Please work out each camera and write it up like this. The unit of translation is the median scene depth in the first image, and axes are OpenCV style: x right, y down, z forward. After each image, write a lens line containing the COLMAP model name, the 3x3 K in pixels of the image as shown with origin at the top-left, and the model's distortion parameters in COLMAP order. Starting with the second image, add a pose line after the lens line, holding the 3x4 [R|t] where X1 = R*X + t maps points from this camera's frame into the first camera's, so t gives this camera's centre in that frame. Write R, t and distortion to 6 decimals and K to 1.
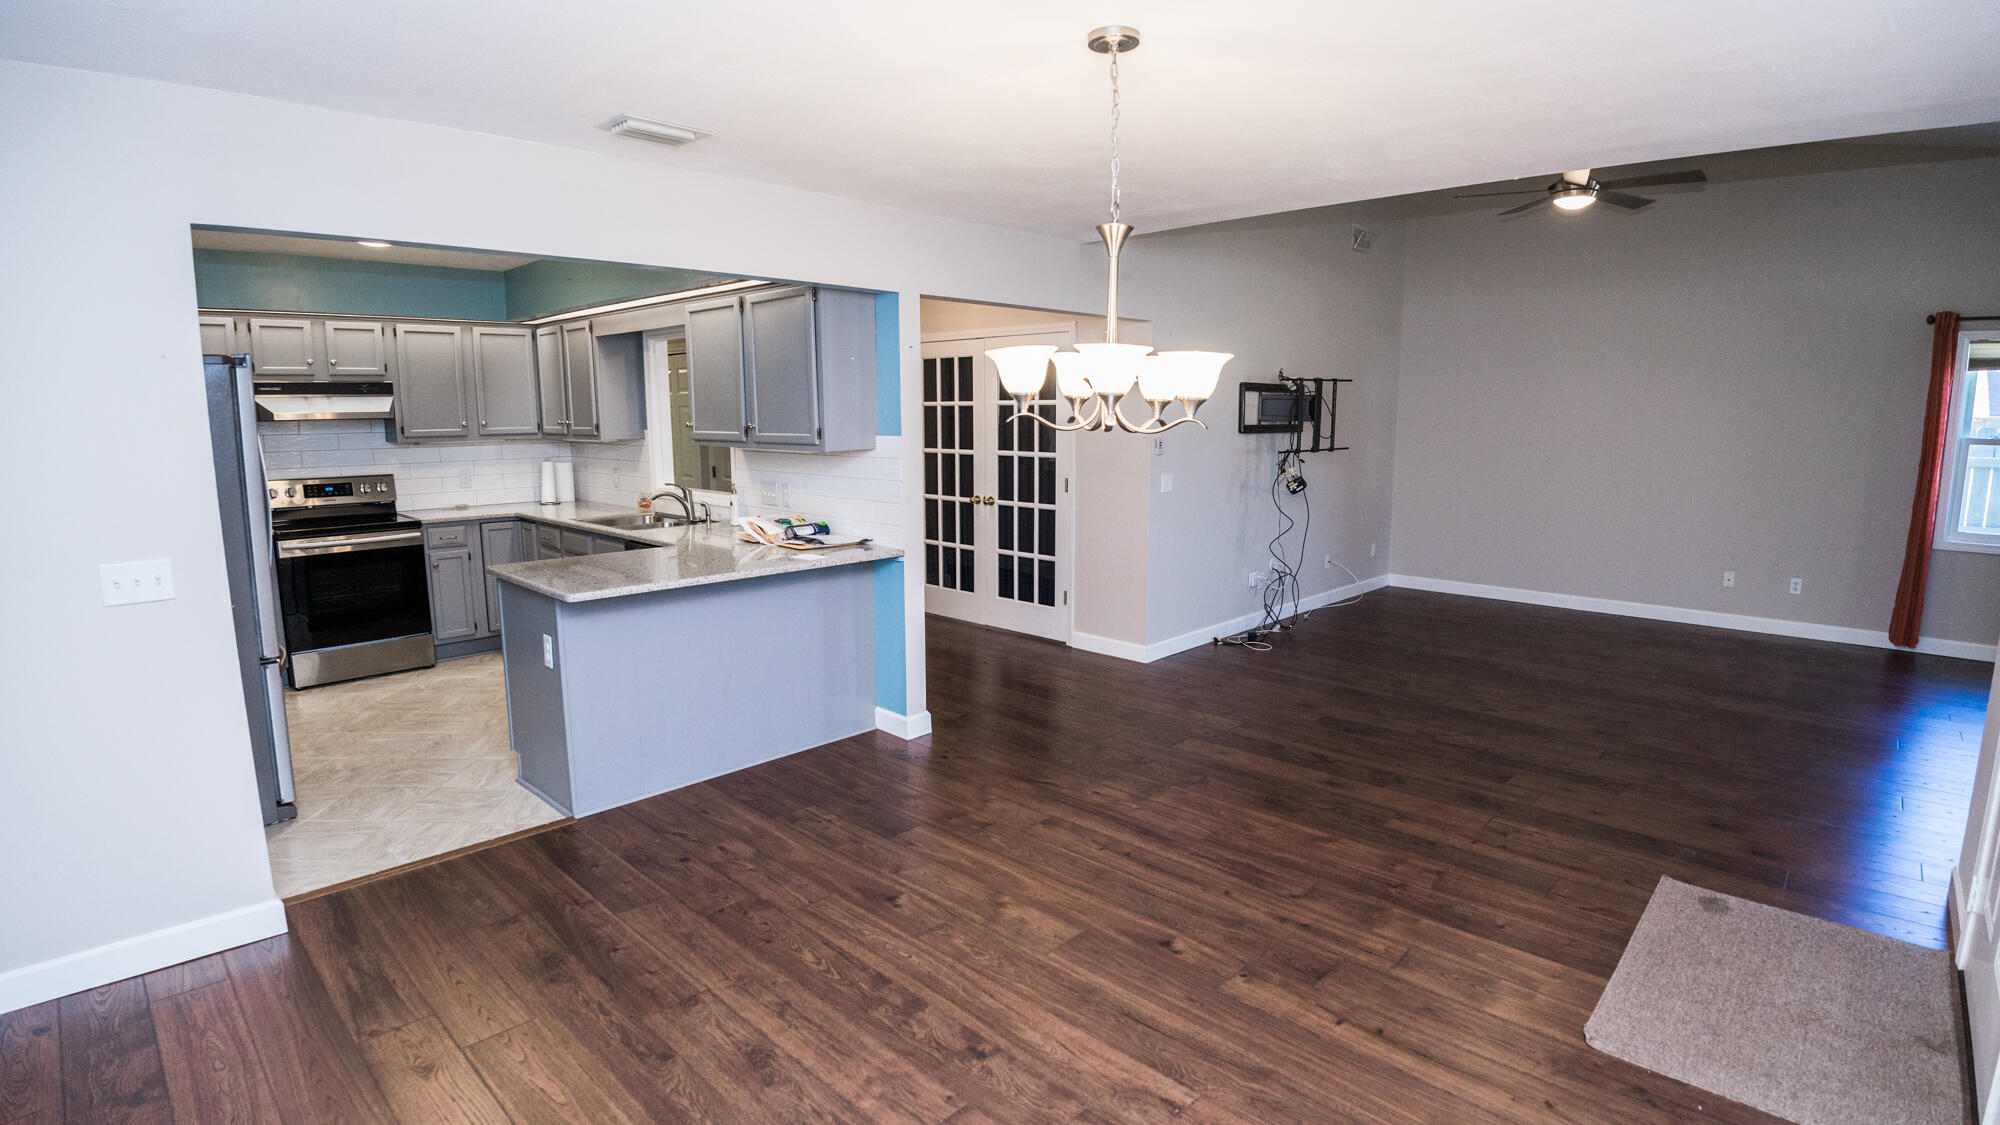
lens RADIAL K [[942.1, 0, 996.1], [0, 942.1, 571.2], [0, 0, 1]] dist [-0.062313, 0.000310]
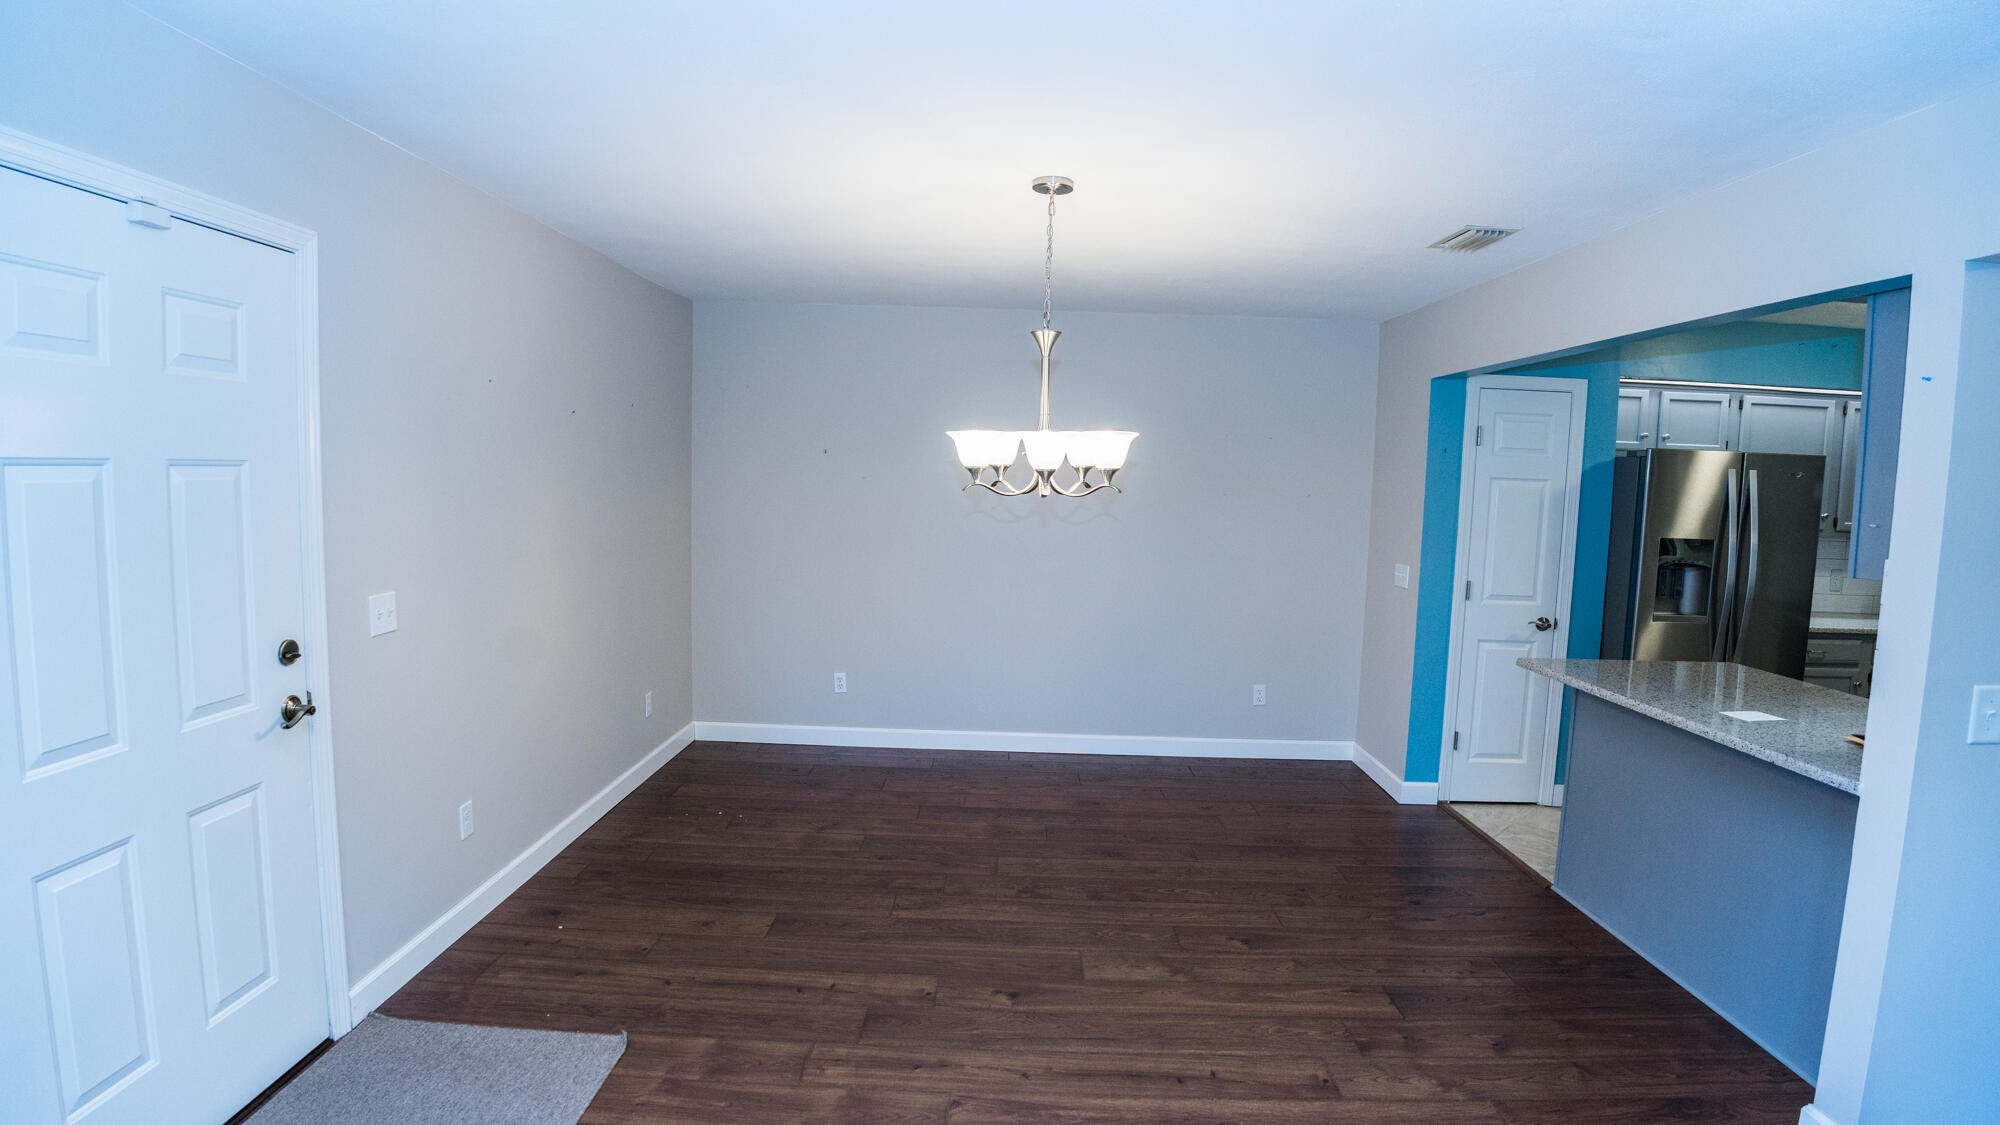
lens RADIAL K [[942.1, 0, 996.1], [0, 942.1, 571.2], [0, 0, 1]] dist [-0.062313, 0.000310]
pose [[-0.719233, 0.051809, -0.692835, 0.897929], [-0.142549, 0.964996, 0.220141, -0.274105], [0.679988, 0.257095, -0.686672, 1.605774]]
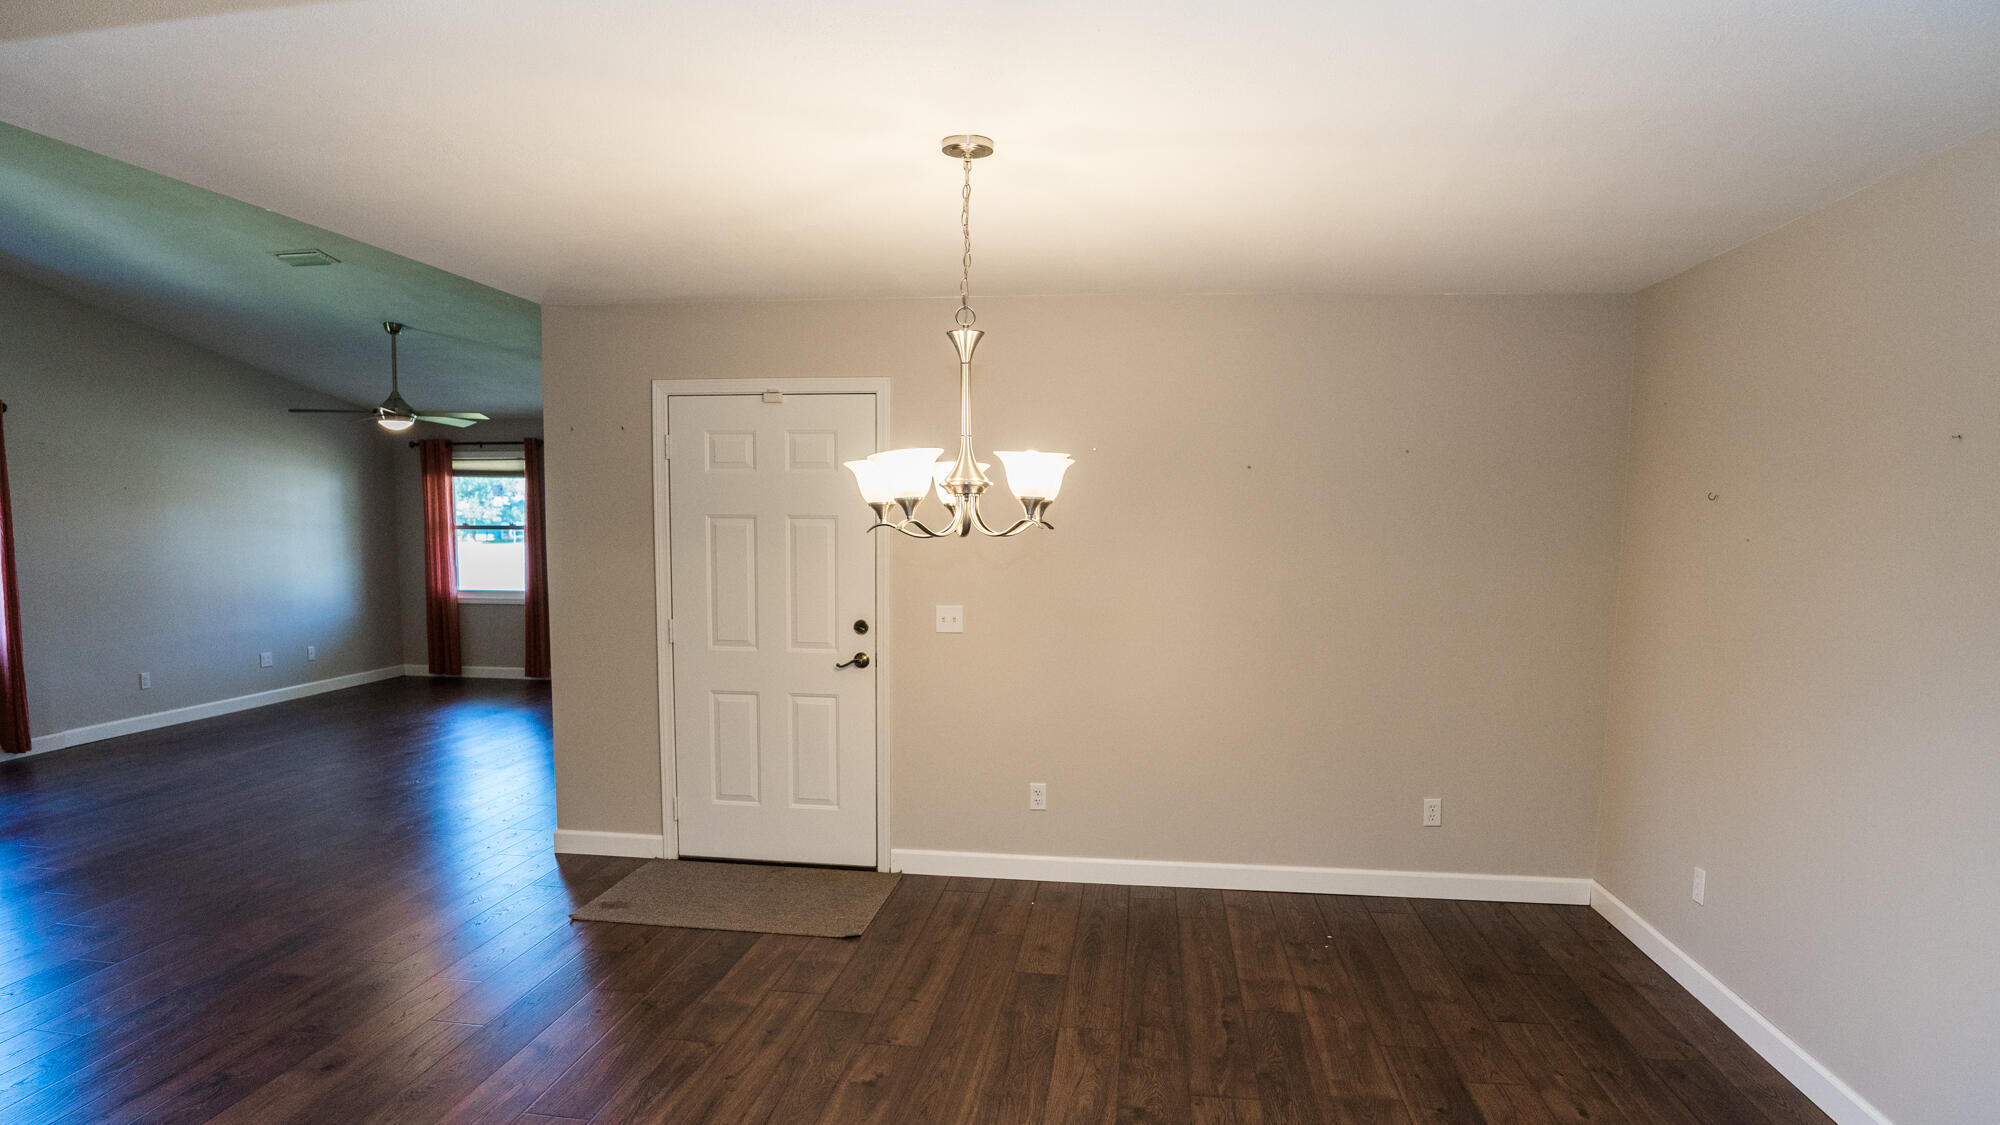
lens RADIAL K [[1142.8, 0, 991.0], [0, 1142.8, 625.5], [0, 0, 1]] dist [-0.028897, 0.000047]
pose [[-0.589505, -0.068639, 0.804843, -0.779237], [0.136973, 0.973460, 0.183344, -0.234854], [-0.796067, 0.218324, -0.564458, 1.476215]]
